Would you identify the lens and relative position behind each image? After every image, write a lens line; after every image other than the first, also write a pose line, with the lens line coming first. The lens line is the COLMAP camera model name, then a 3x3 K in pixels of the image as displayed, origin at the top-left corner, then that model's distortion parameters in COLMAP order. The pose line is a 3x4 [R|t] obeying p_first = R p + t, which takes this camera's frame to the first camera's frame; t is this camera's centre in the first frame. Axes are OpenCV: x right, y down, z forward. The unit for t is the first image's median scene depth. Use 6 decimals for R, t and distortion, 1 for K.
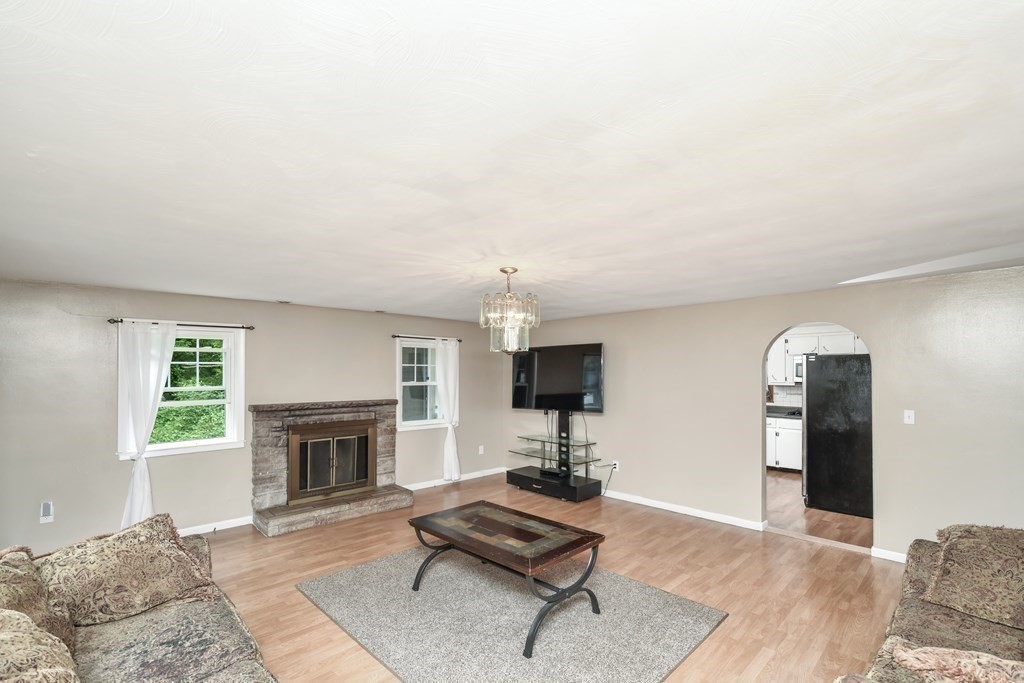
lens RADIAL K [[464.7, 0, 500.7], [0, 464.7, 363.3], [0, 0, 1]] dist [-0.010230, 0.000781]
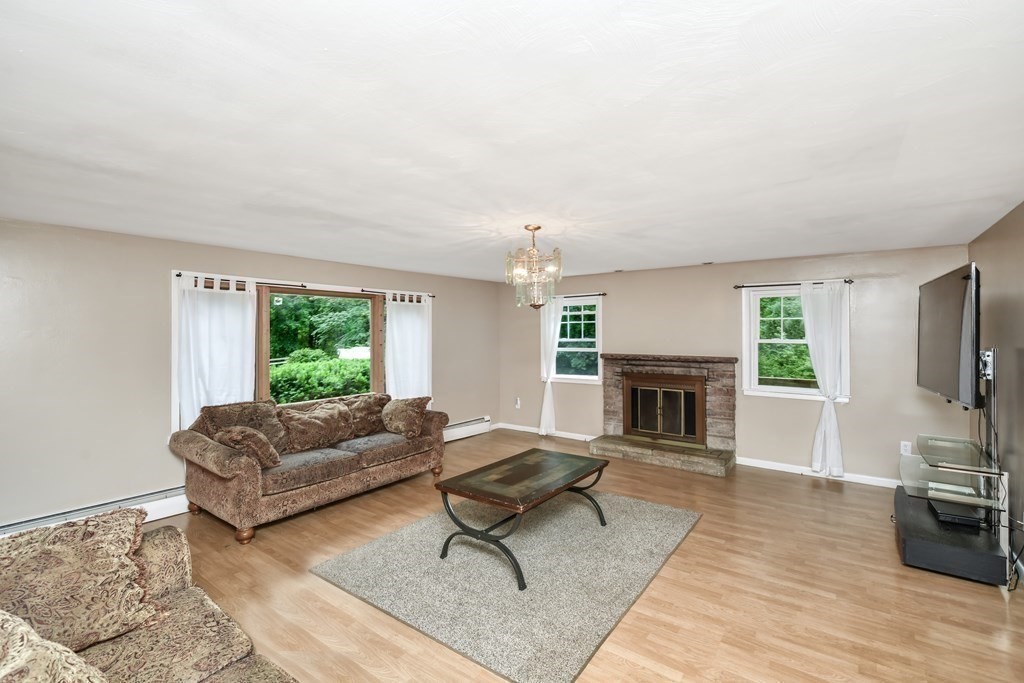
lens RADIAL K [[454.3, 0, 515.4], [0, 454.3, 334.0], [0, 0, 1]] dist [-0.010469, 0.000711]
pose [[0.174088, 0.003280, -0.984725, 0.642340], [0.020540, 0.999765, 0.006961, 0.020281], [0.984516, -0.021438, 0.173979, 0.504500]]
